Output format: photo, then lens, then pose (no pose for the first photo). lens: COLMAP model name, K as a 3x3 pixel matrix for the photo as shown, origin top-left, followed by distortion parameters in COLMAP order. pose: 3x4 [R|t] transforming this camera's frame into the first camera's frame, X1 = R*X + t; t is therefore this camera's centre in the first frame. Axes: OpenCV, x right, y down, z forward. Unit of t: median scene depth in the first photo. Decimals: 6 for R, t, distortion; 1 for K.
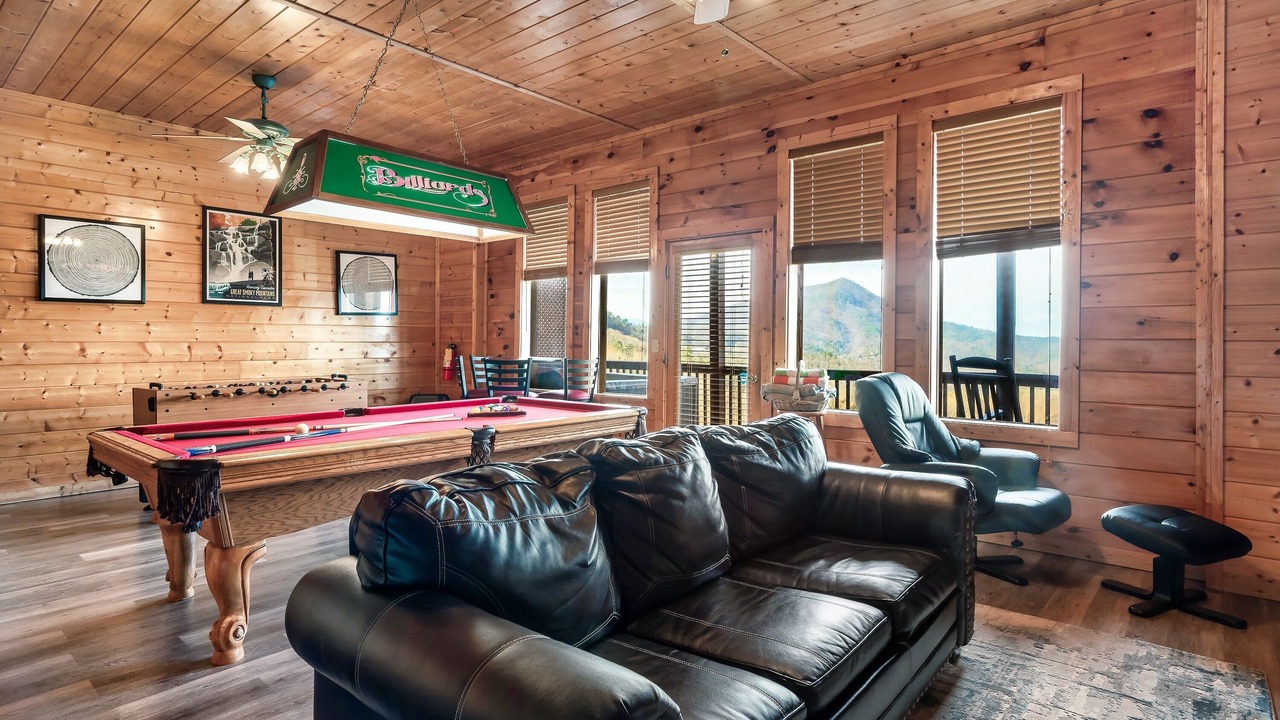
lens RADIAL K [[661.7, 0, 633.2], [0, 661.7, 343.5], [0, 0, 1]] dist [0.002513, 0.001470]
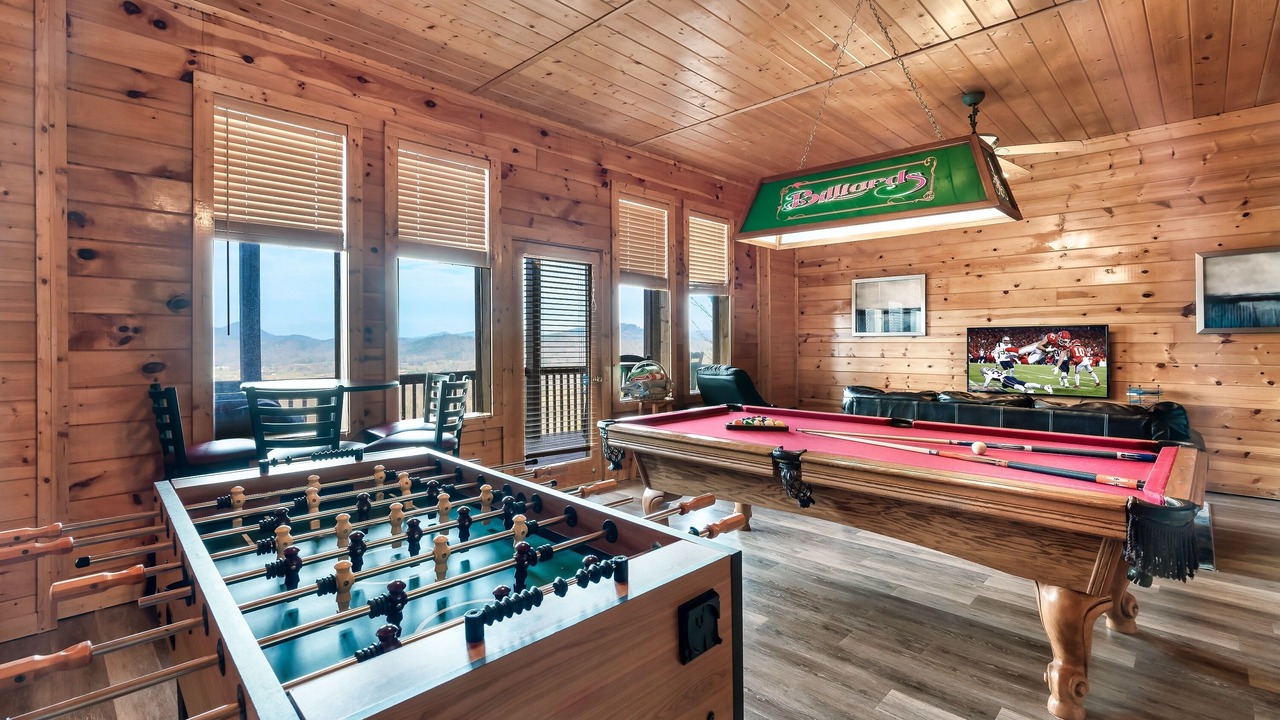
lens RADIAL K [[593.1, 0, 638.1], [0, 593.1, 346.1], [0, 0, 1]] dist [-0.002645, 0.000526]
pose [[0.052281, -0.014109, 0.998533, -0.720468], [0.007854, 0.999875, 0.013716, -0.015856], [-0.998602, 0.007125, 0.052386, 0.751066]]
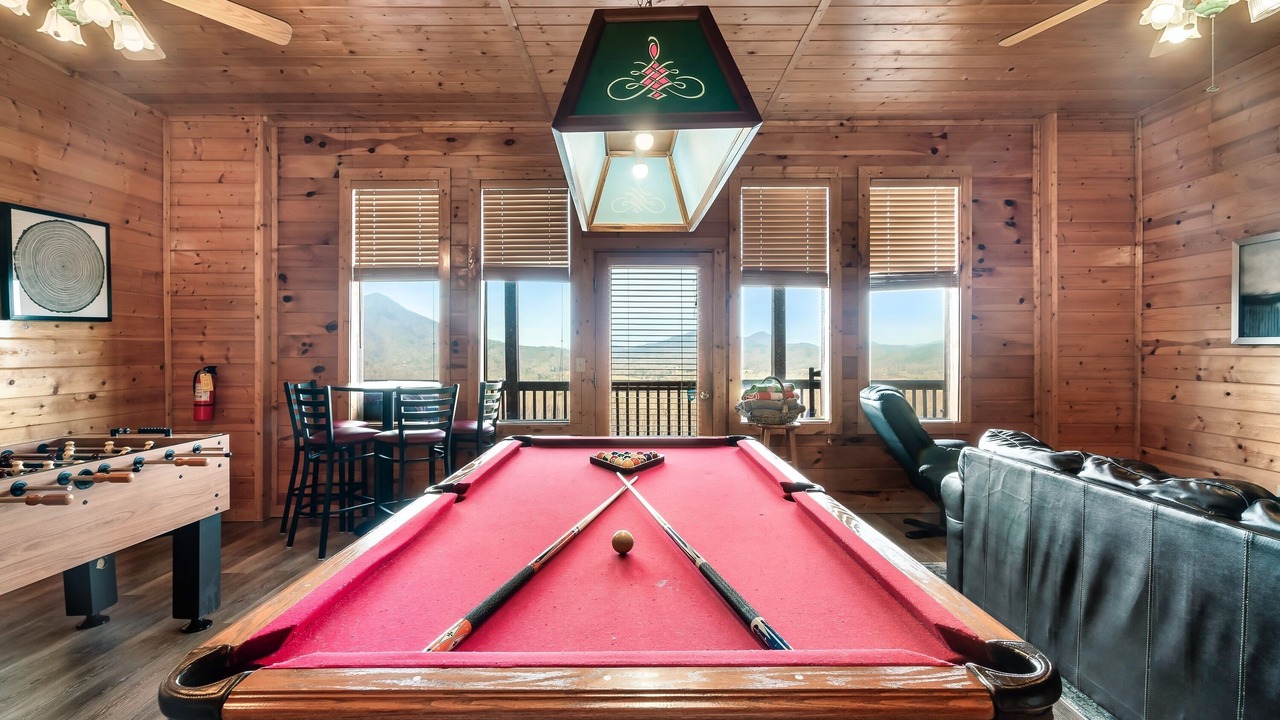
lens RADIAL K [[588.4, 0, 637.6], [0, 588.4, 355.2], [0, 0, 1]] dist [-0.002229, 0.001131]
pose [[0.756893, -0.011387, 0.653440, -0.420515], [0.008695, 0.999935, 0.007353, -0.014450], [-0.653481, 0.000116, 0.756943, 0.326740]]
